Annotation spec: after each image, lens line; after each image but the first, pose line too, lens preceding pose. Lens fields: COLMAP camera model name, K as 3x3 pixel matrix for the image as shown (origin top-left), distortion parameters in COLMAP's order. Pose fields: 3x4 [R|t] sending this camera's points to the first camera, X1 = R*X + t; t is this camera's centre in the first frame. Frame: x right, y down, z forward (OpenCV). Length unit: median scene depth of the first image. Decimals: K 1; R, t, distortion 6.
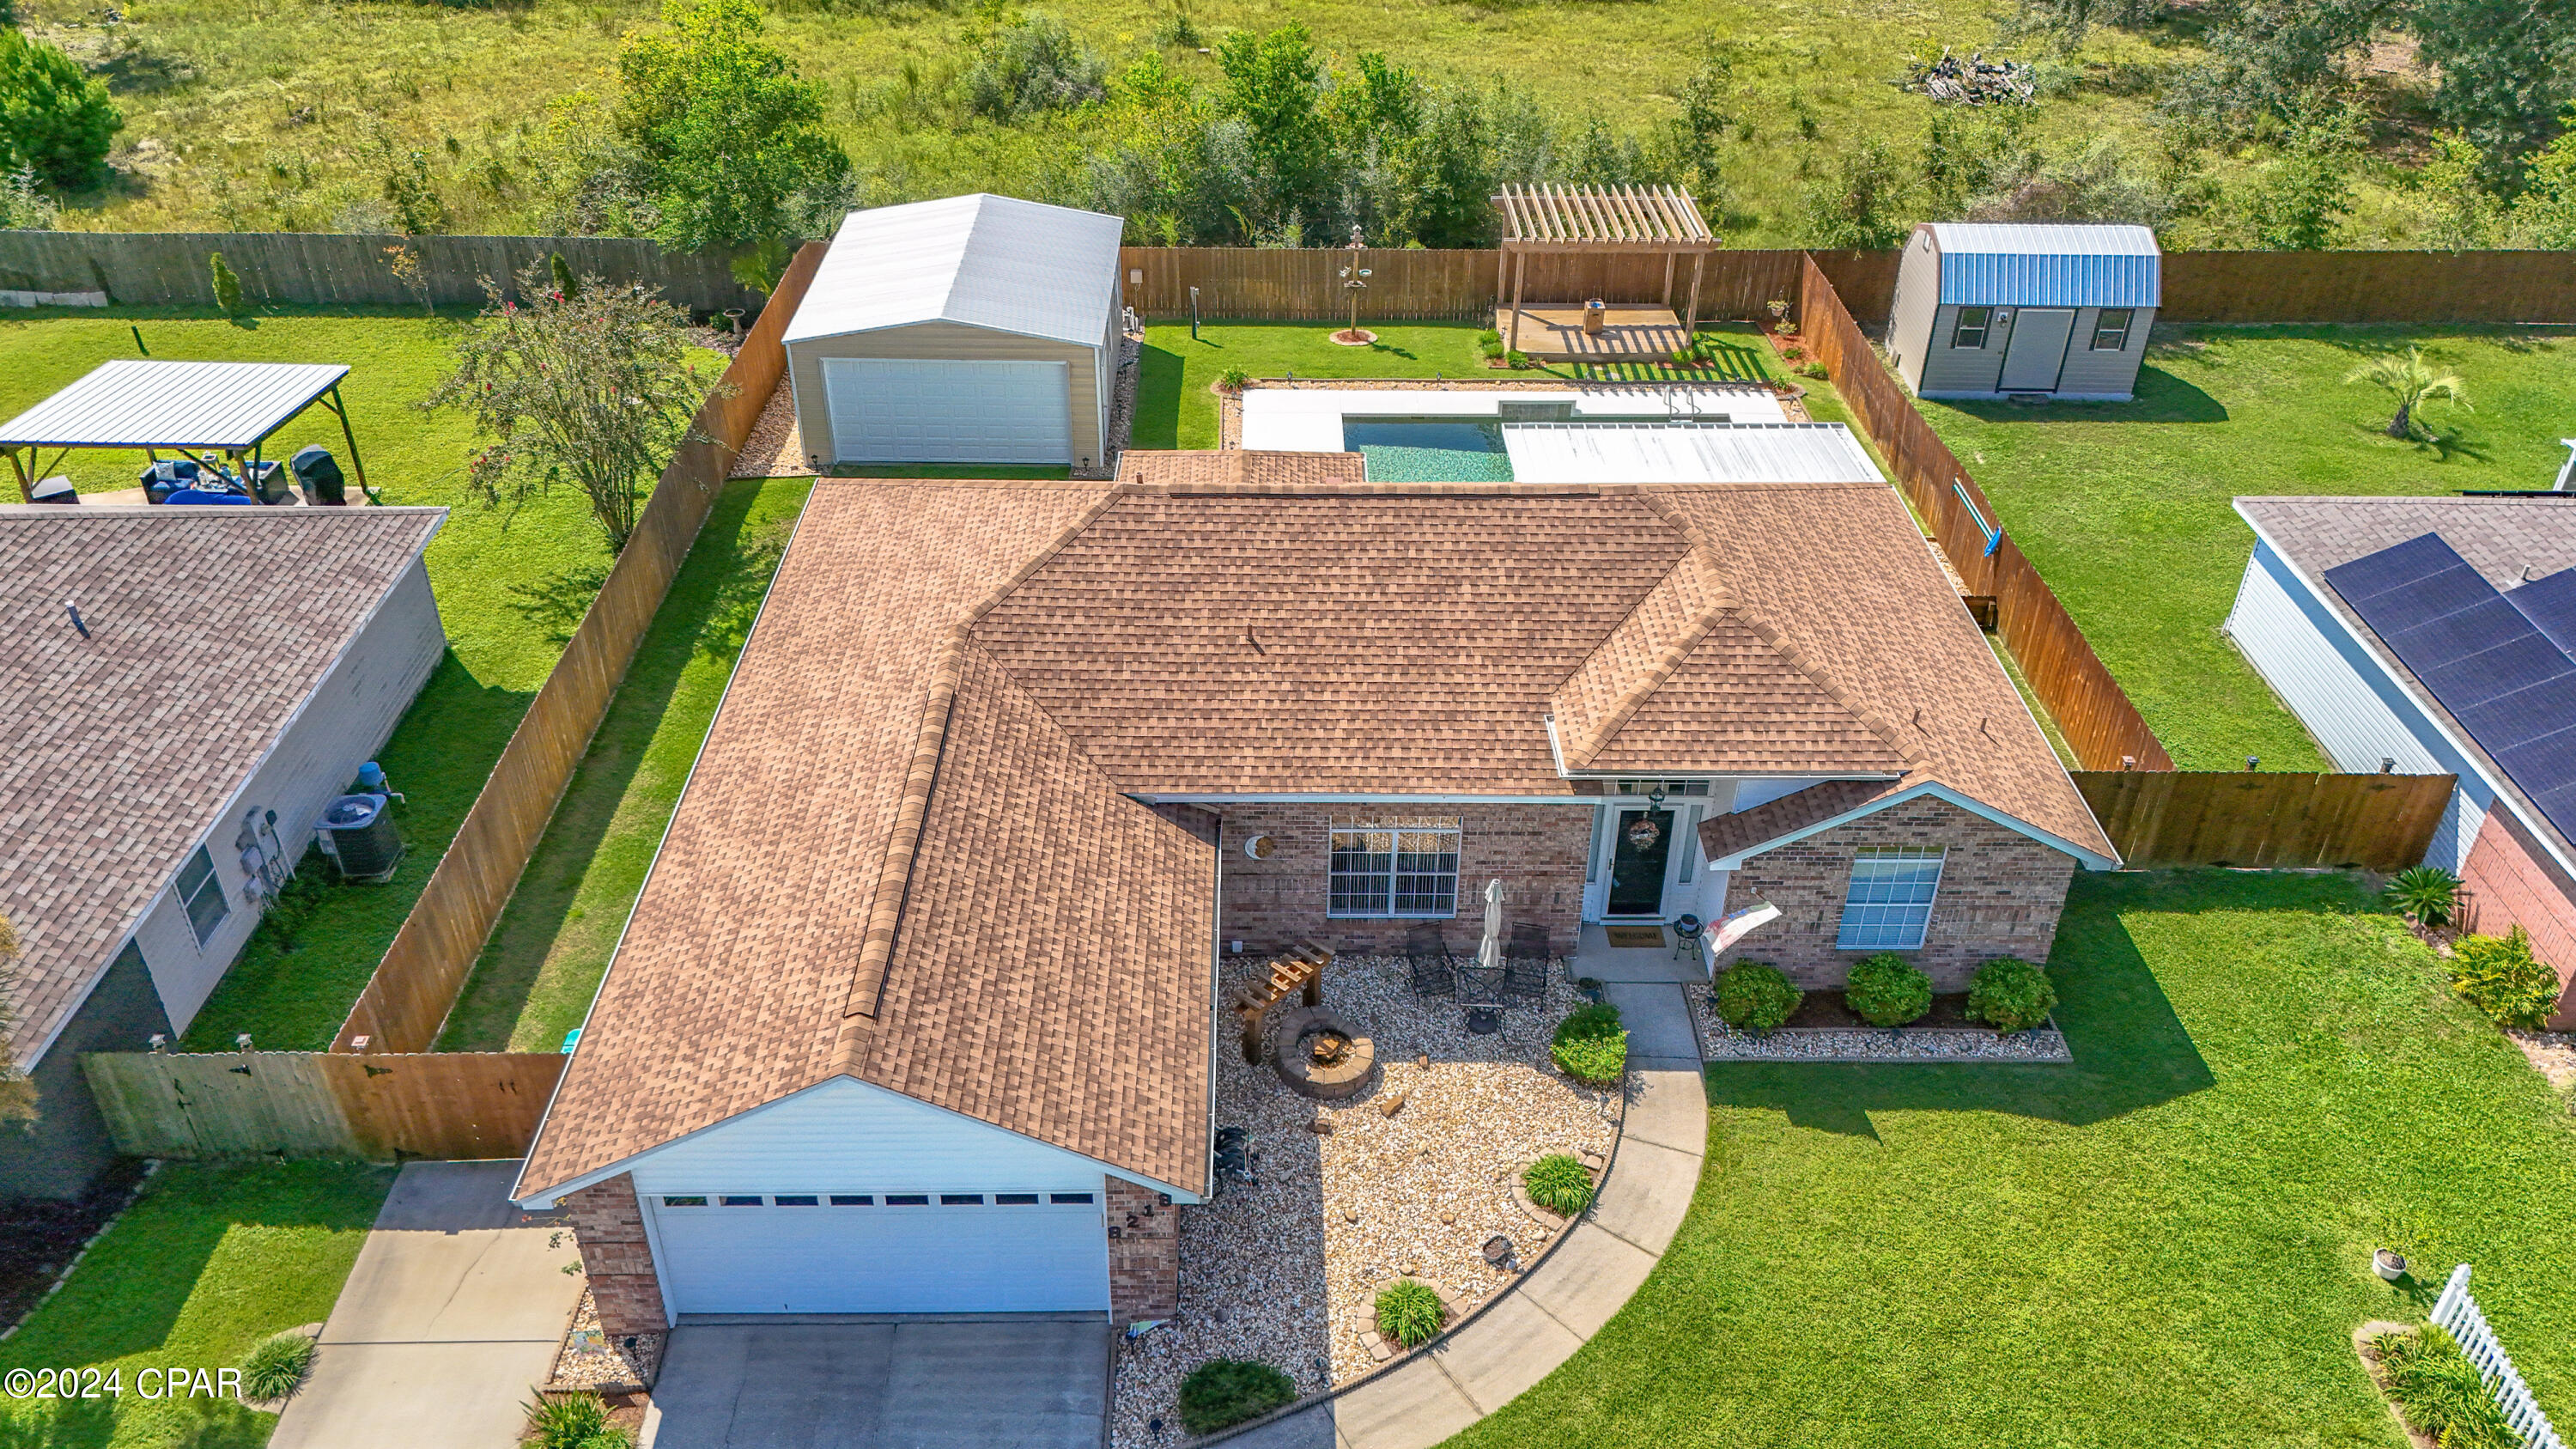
lens RADIAL K [[1881.6, 0, 1288.0], [0, 1881.6, 724.5], [0, 0, 1]] dist [0.073302, -0.066626]
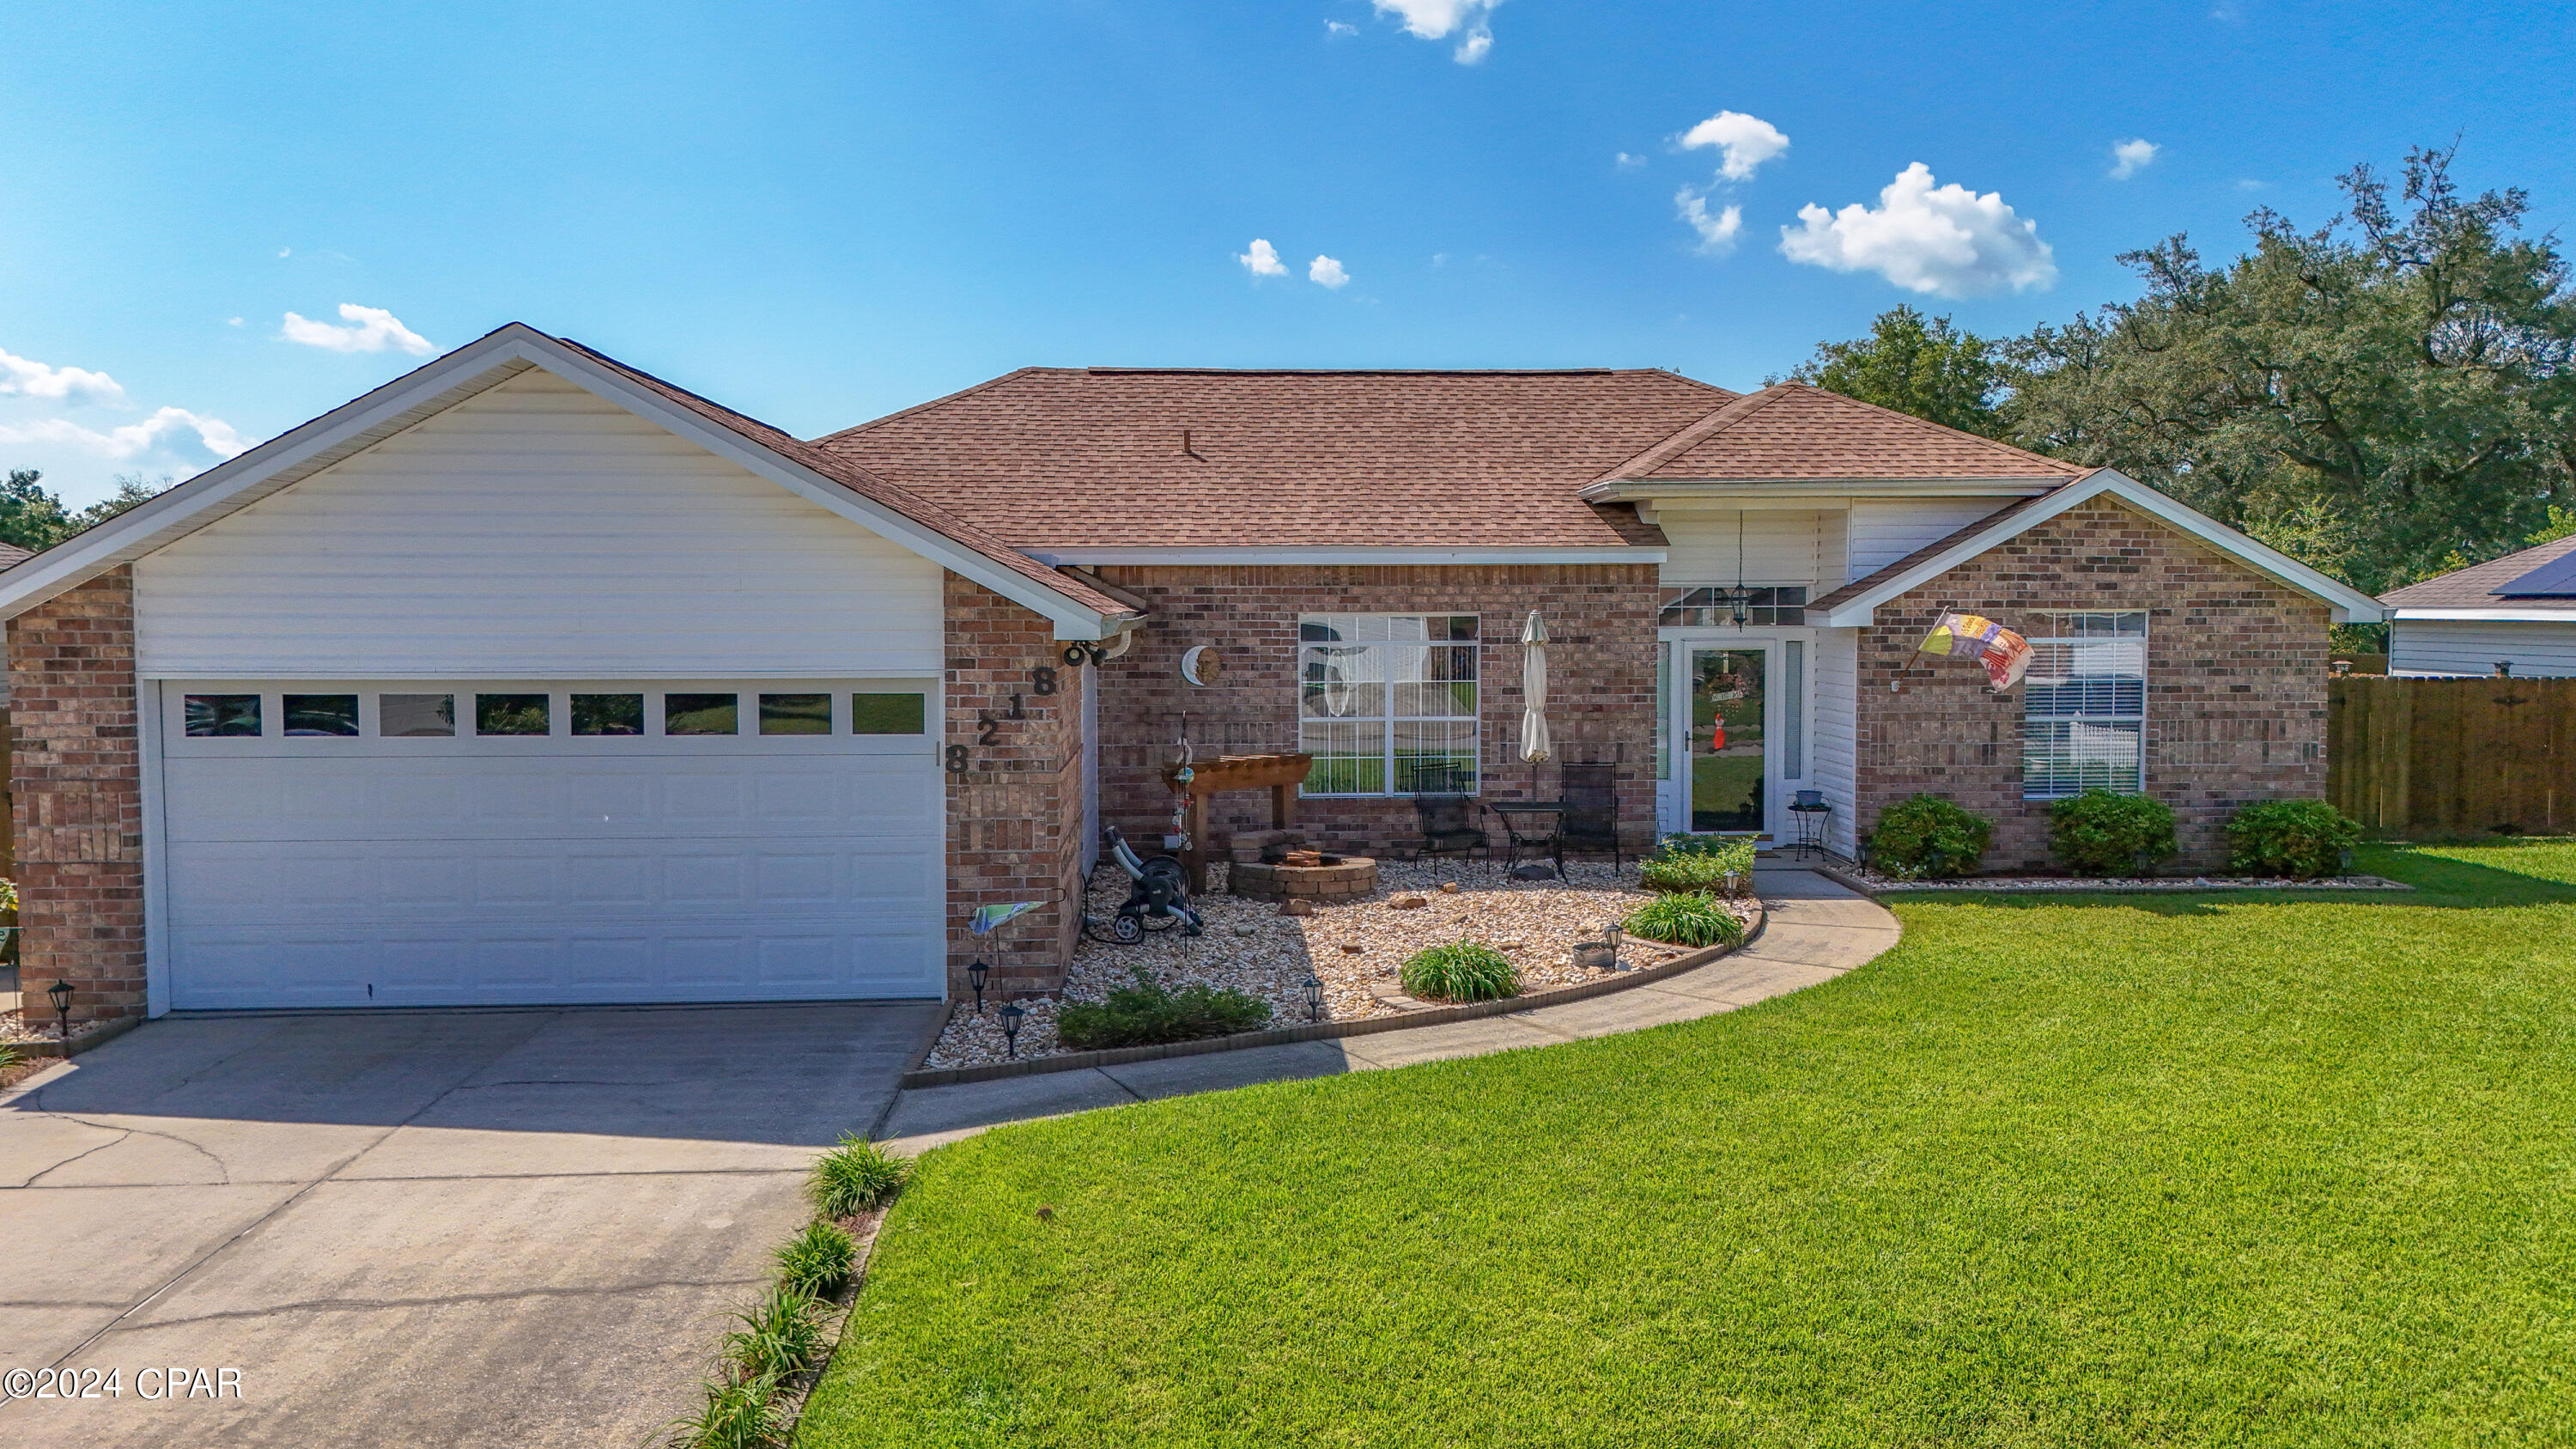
lens RADIAL K [[1881.6, 0, 1288.0], [0, 1881.6, 724.5], [0, 0, 1]] dist [0.073302, -0.066626]
pose [[0.999351, -0.016167, 0.032198, -0.005809], [0.030320, 0.860126, -0.509179, 0.449979], [-0.019462, 0.509825, 0.860058, 0.389336]]
